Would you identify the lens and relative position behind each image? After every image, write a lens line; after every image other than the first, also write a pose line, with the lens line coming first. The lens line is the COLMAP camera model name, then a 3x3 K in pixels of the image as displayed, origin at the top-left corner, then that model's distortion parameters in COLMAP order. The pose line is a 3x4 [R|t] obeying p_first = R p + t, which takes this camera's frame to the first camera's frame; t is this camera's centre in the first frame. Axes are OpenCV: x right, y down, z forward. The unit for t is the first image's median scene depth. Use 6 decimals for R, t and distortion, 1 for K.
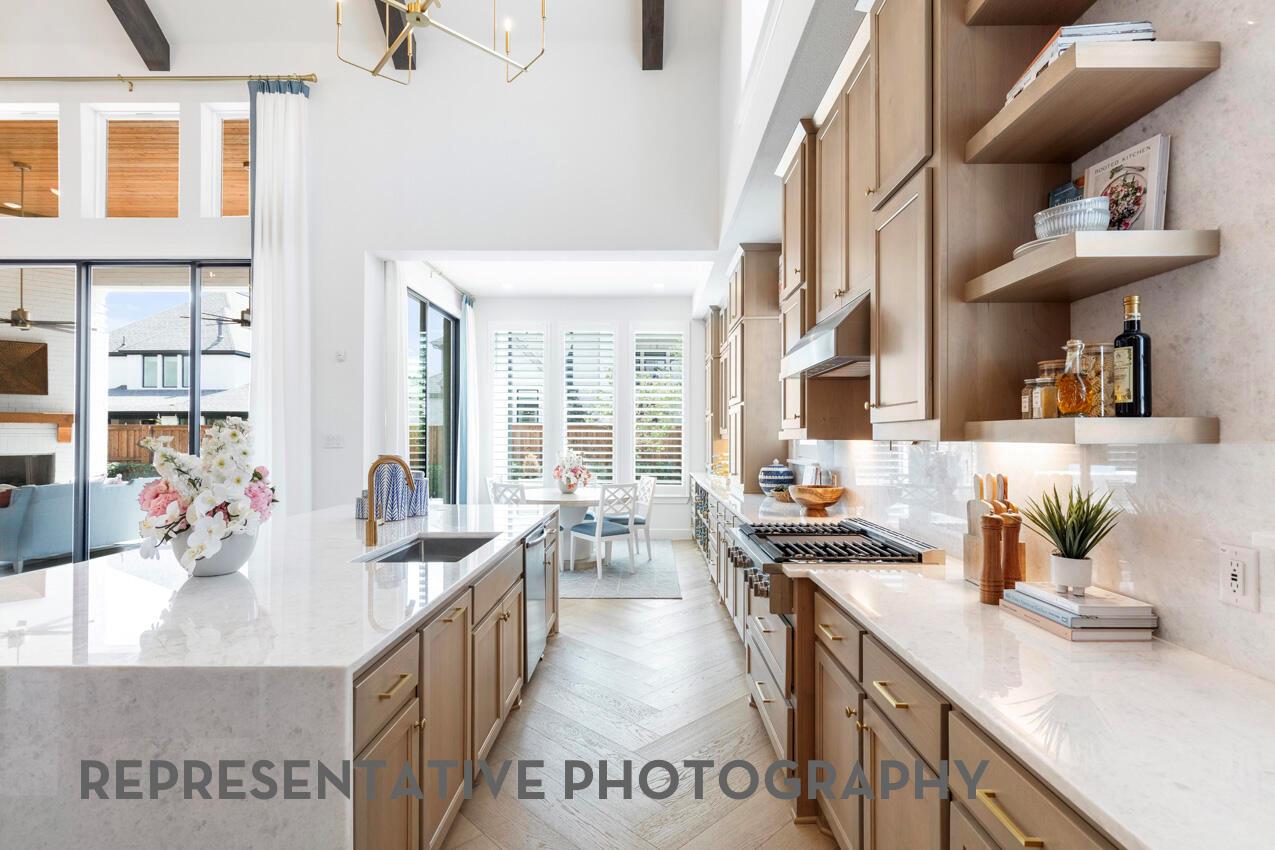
lens RADIAL K [[615.1, 0, 644.6], [0, 615.1, 433.4], [0, 0, 1]] dist [0.018532, -0.001685]
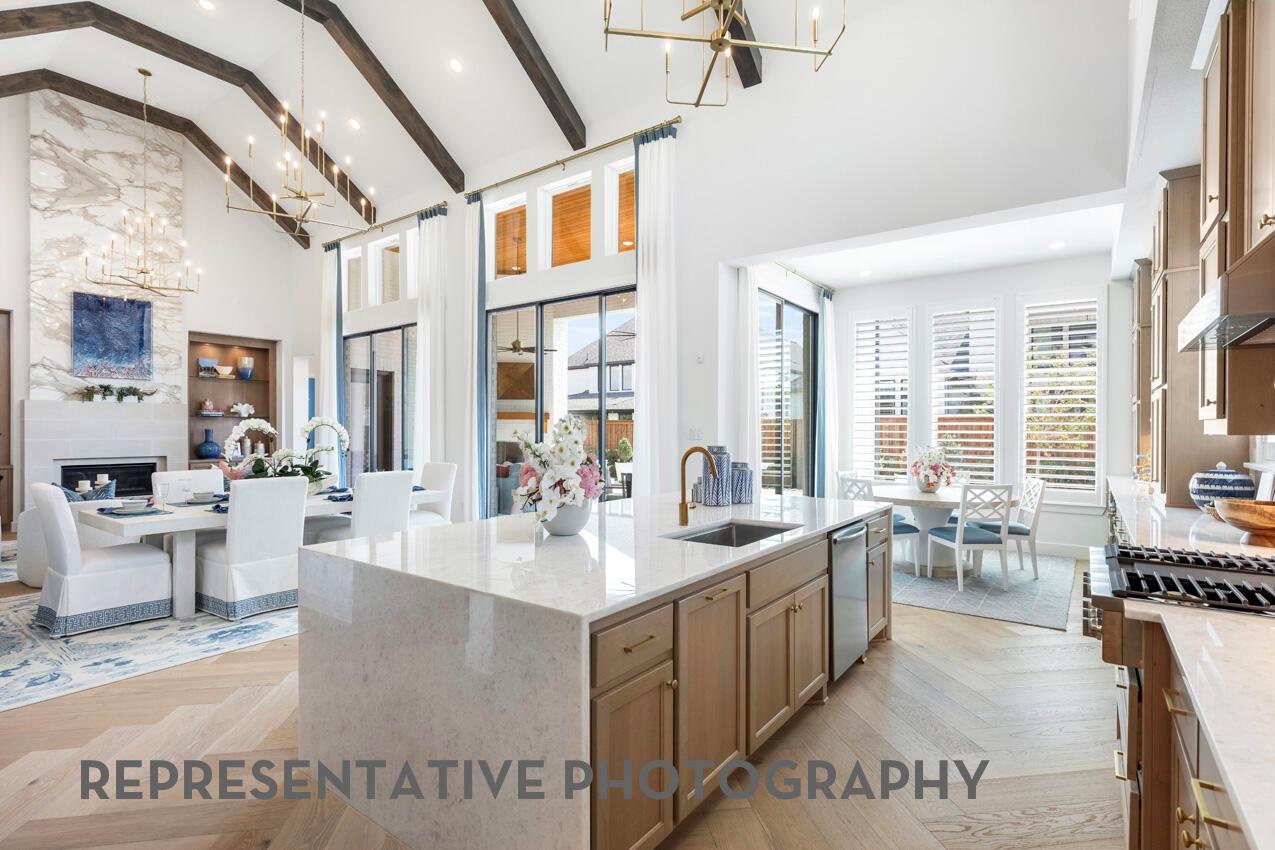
lens RADIAL K [[615.1, 0, 644.6], [0, 615.1, 433.4], [0, 0, 1]] dist [0.018532, -0.001685]
pose [[0.817198, 0.005526, -0.576330, 0.078655], [0.000827, 0.999942, 0.010762, 0.000020], [0.576356, -0.009271, 0.817146, 0.017200]]
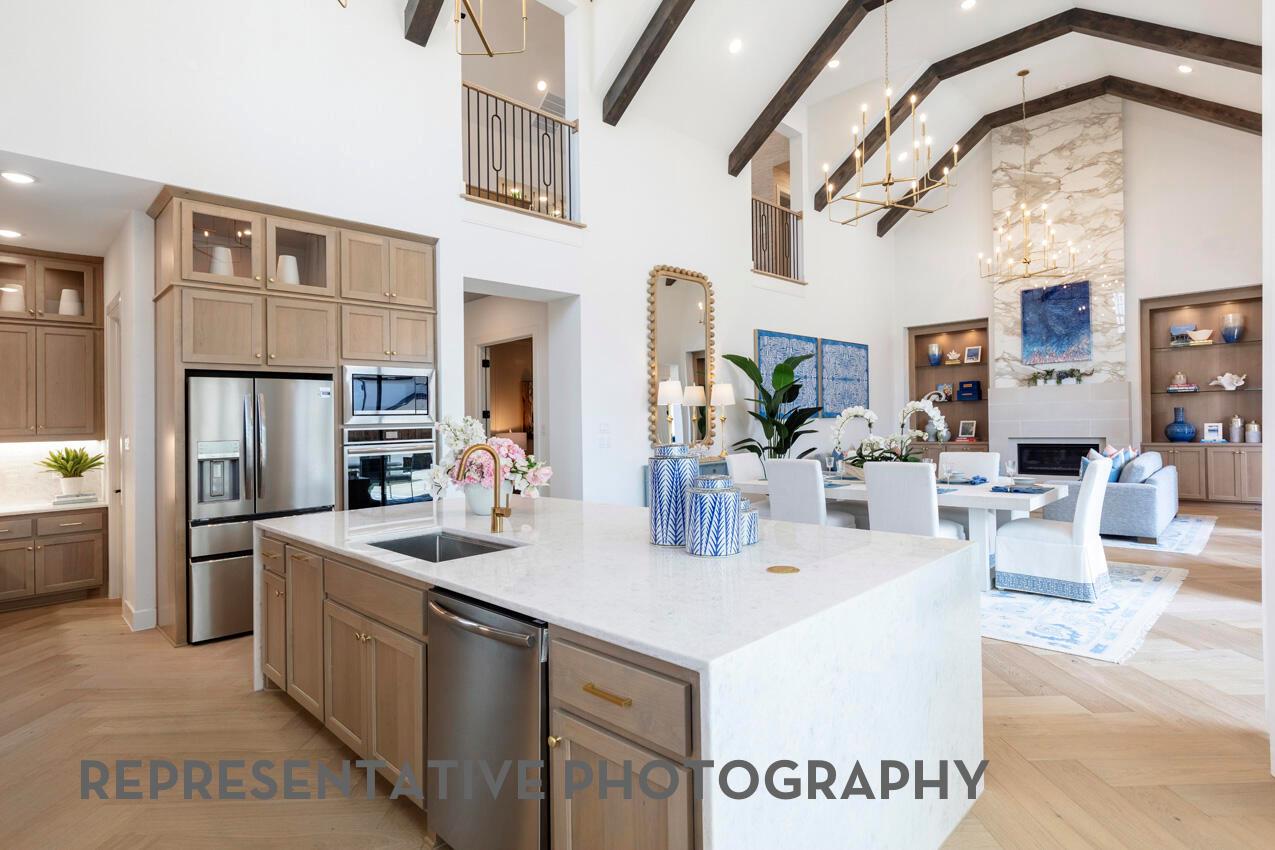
lens RADIAL K [[645.1, 0, 641.2], [0, 645.1, 410.4], [0, 0, 1]] dist [-0.002524, 0.000119]
pose [[-0.695947, 0.009253, -0.718034, 0.079581], [0.032595, 0.999293, -0.018715, 0.000420], [0.717353, -0.036429, -0.695756, 1.011803]]
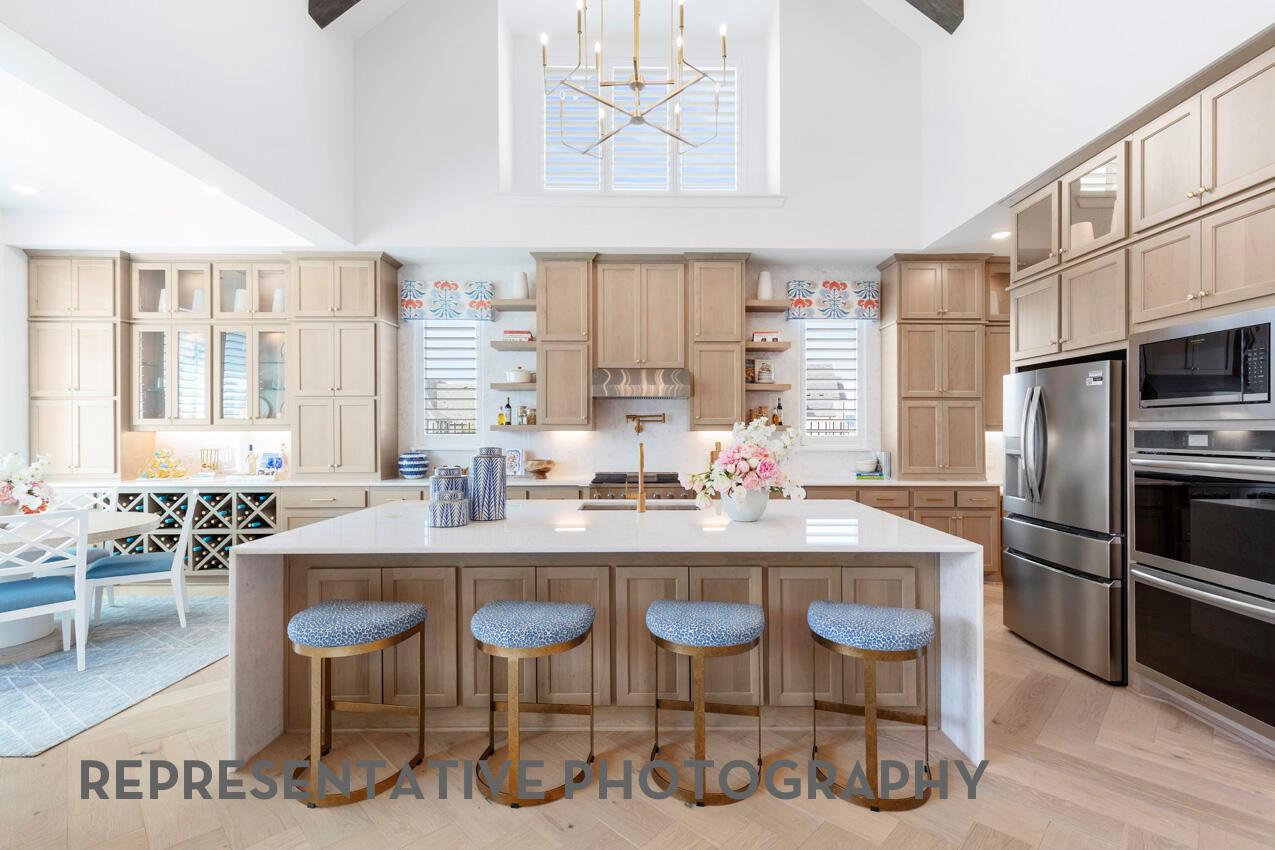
lens RADIAL K [[574.7, 0, 637.5], [0, 574.7, 425.0], [0, 0, 1]] dist [0.008793, 0.000104]
pose [[-0.013195, 0.005767, 0.999896, -0.856970], [-0.009374, 0.999939, -0.005891, 0.000893], [-0.999869, -0.009451, -0.013140, 0.547638]]
